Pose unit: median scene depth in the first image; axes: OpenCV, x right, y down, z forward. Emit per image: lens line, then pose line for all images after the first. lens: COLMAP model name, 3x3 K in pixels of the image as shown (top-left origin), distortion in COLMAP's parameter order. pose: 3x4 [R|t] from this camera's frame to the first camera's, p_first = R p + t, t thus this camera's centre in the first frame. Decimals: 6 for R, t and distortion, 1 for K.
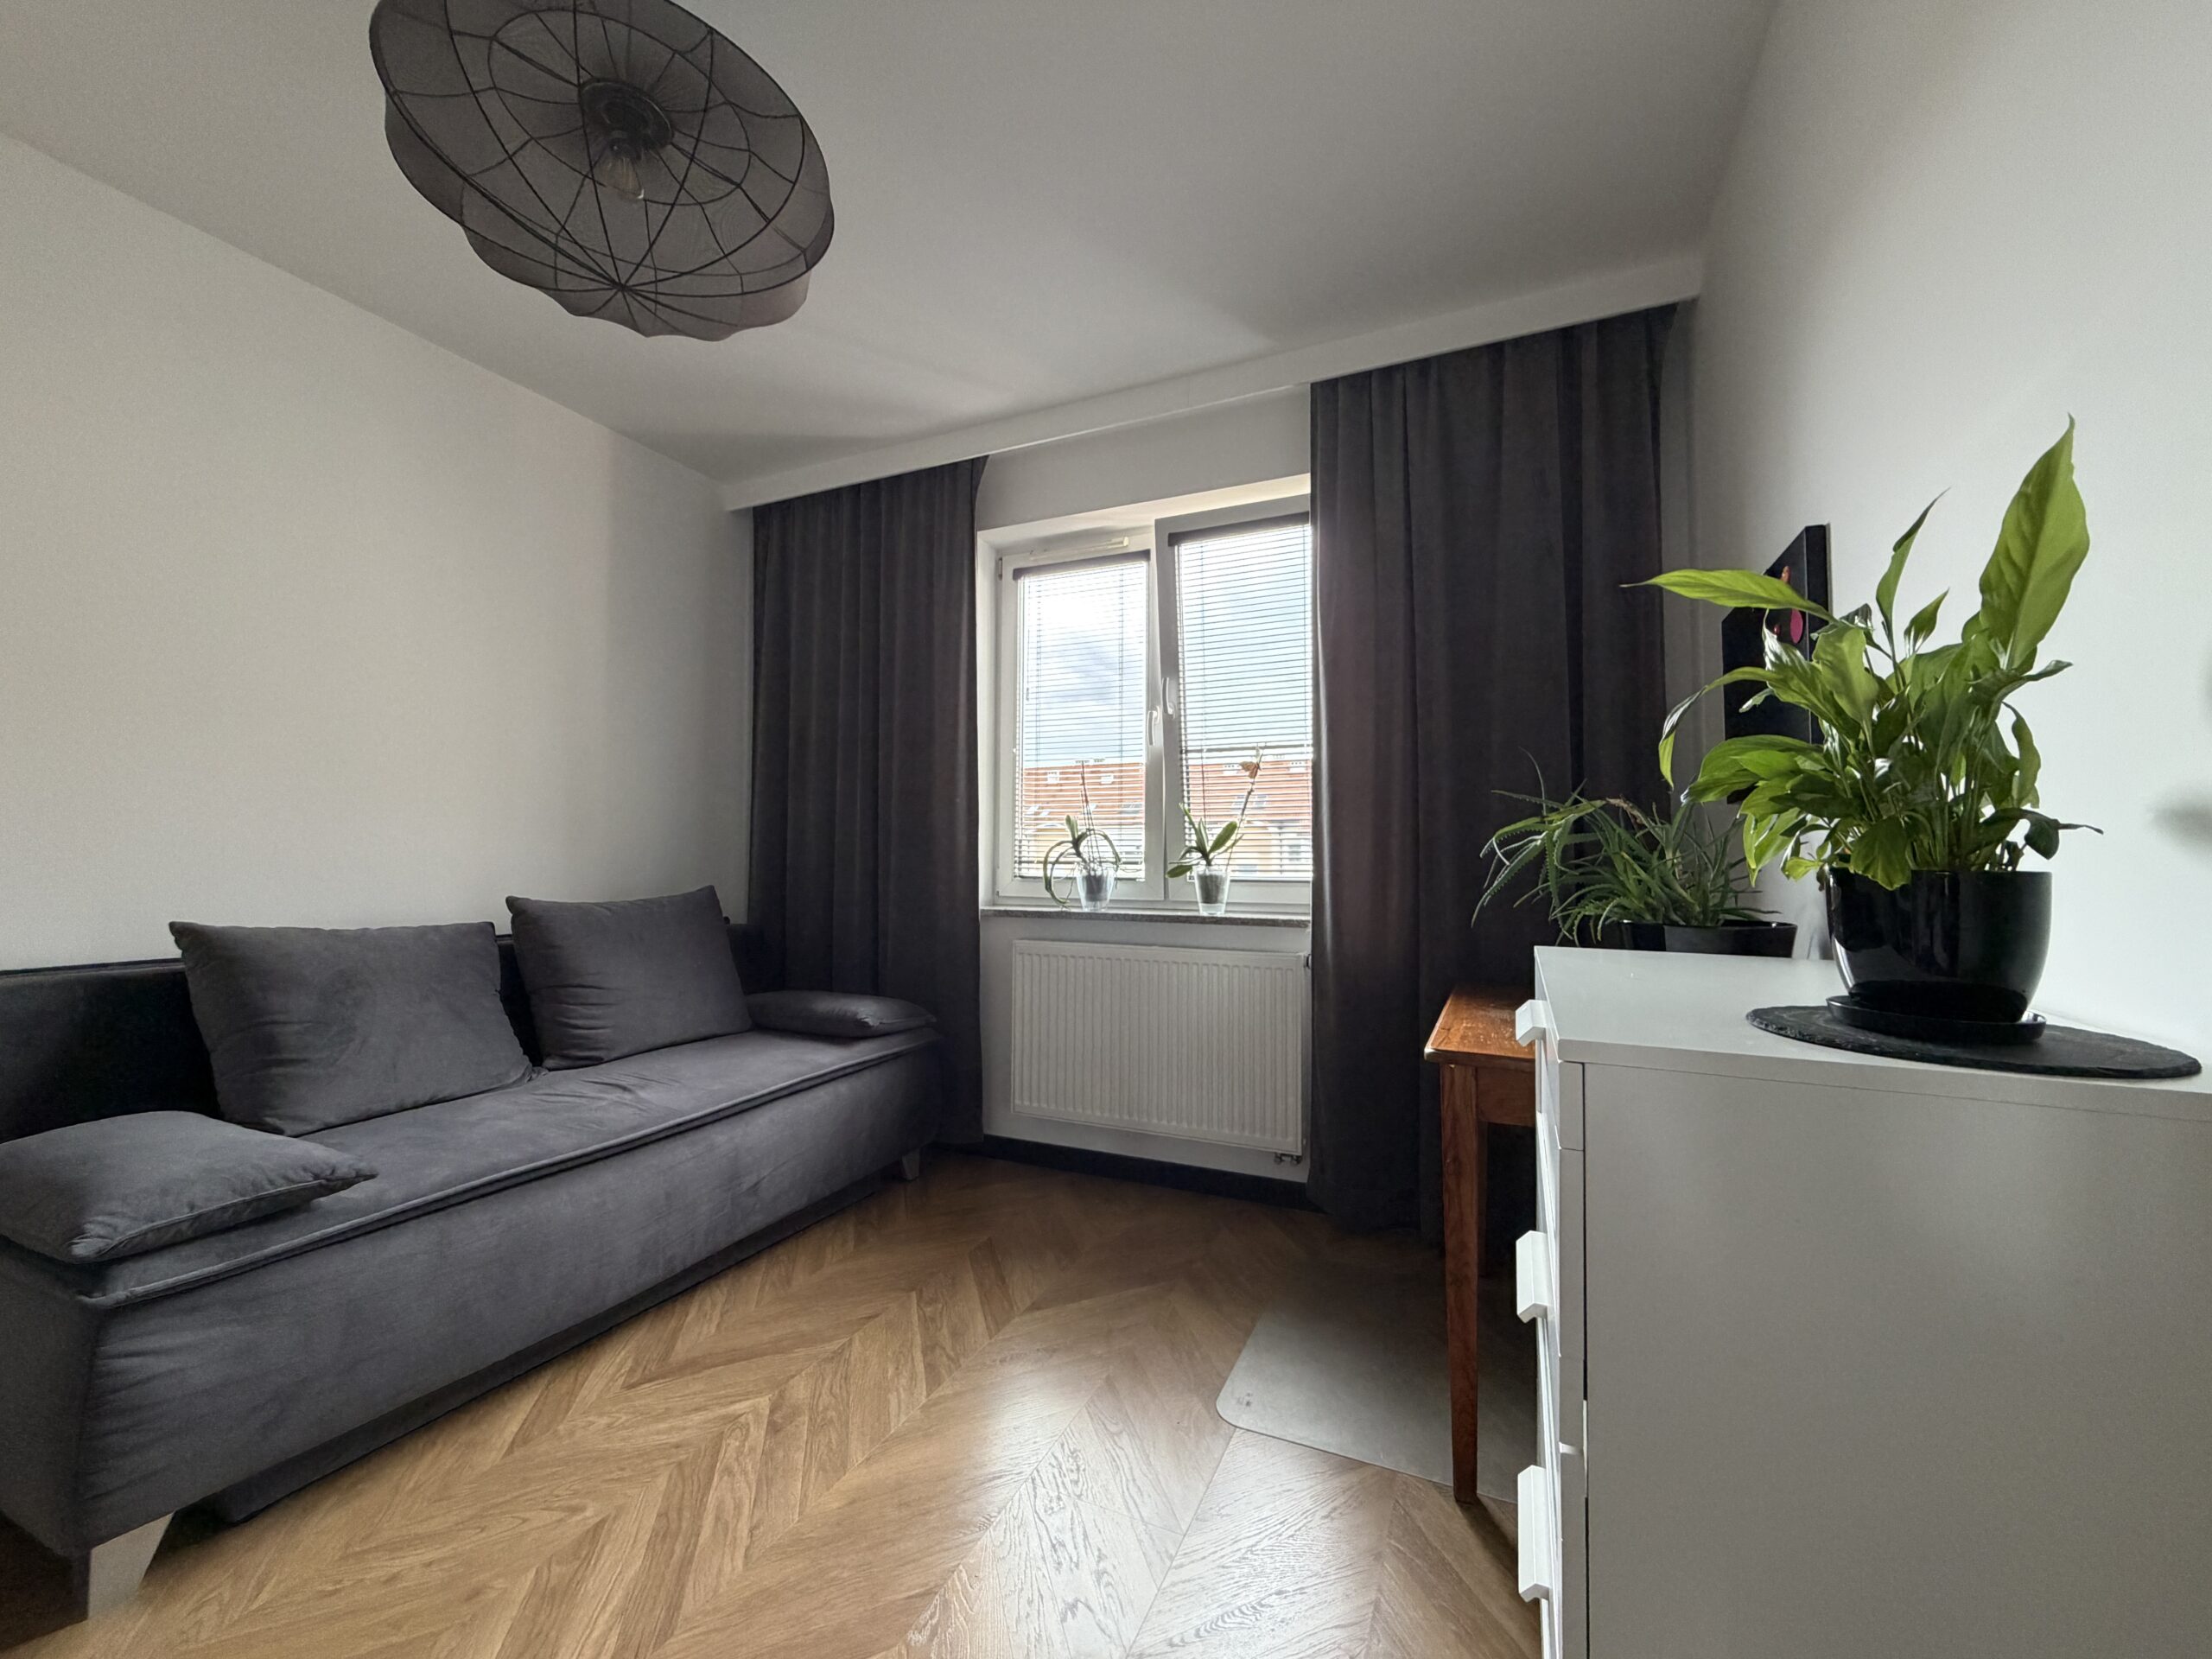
lens RADIAL K [[880.6, 0, 1101.7], [0, 880.6, 826.1], [0, 0, 1]] dist [0.000304, 0.000028]
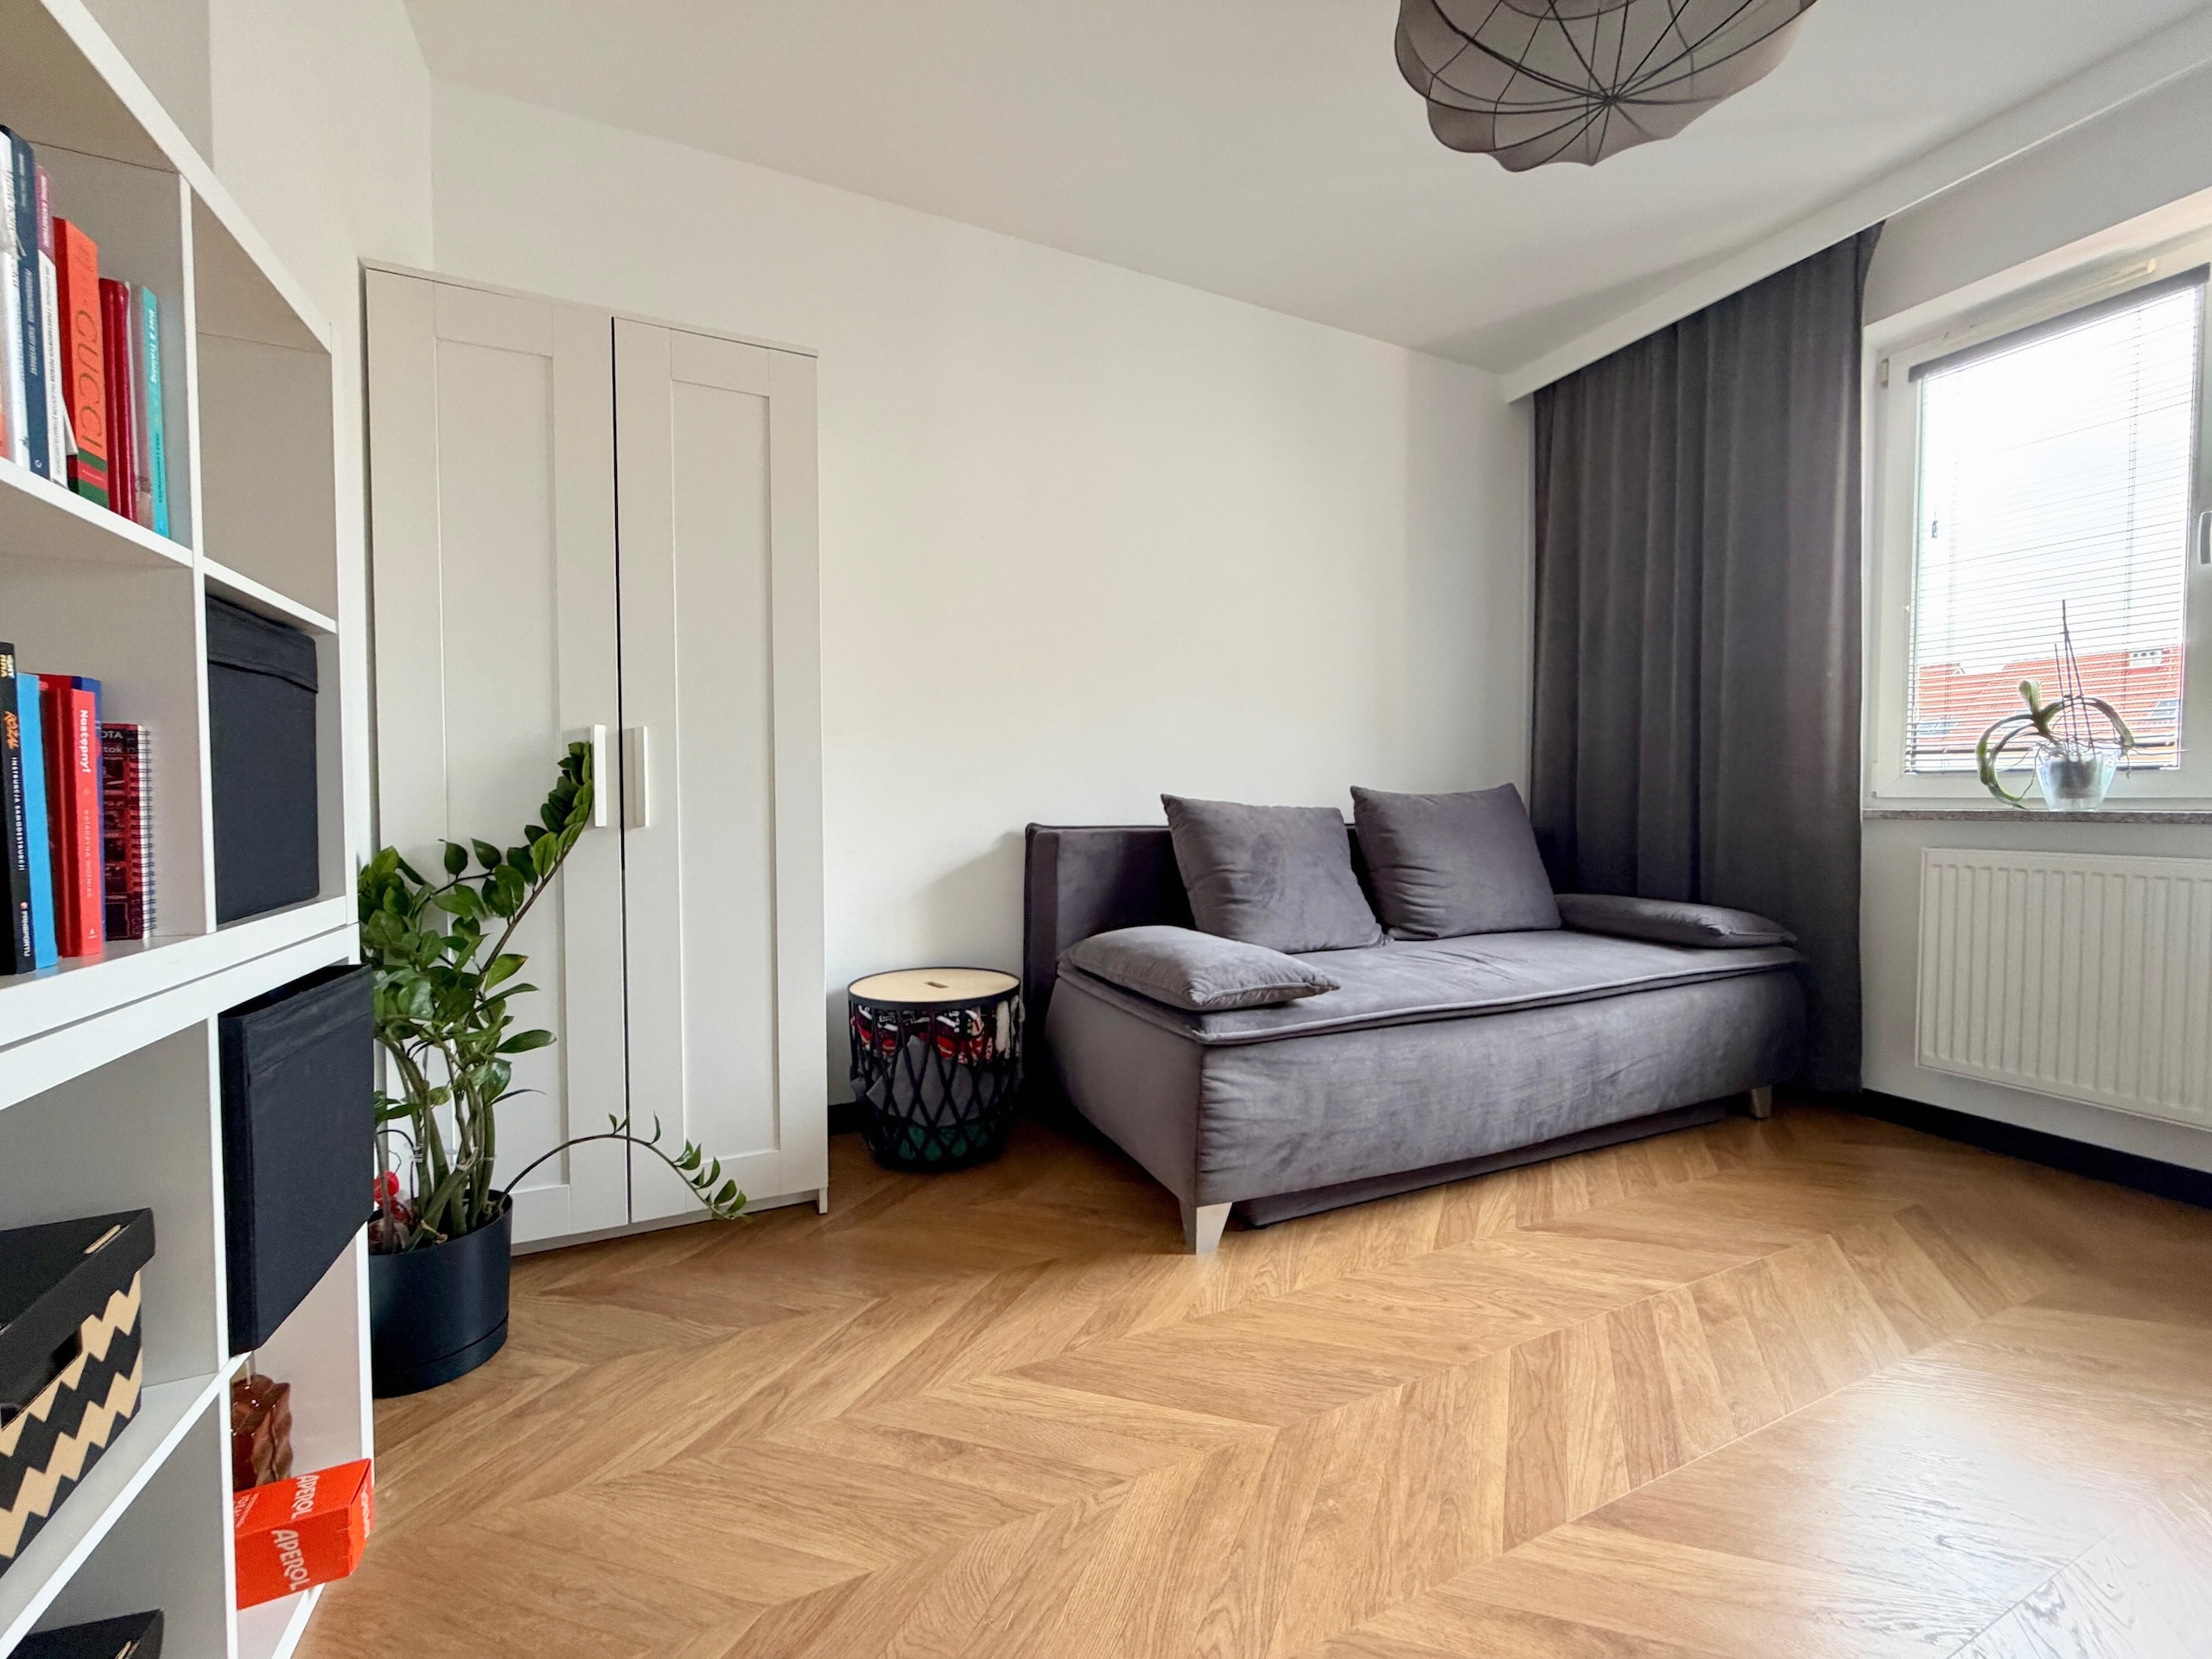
lens RADIAL K [[880.6, 0, 1101.7], [0, 880.6, 826.1], [0, 0, 1]] dist [0.000304, 0.000028]
pose [[0.755886, 0.017361, -0.654473, -0.204129], [0.025150, 0.998140, 0.055525, 0.071413], [0.654220, -0.058431, 0.754044, -0.086415]]
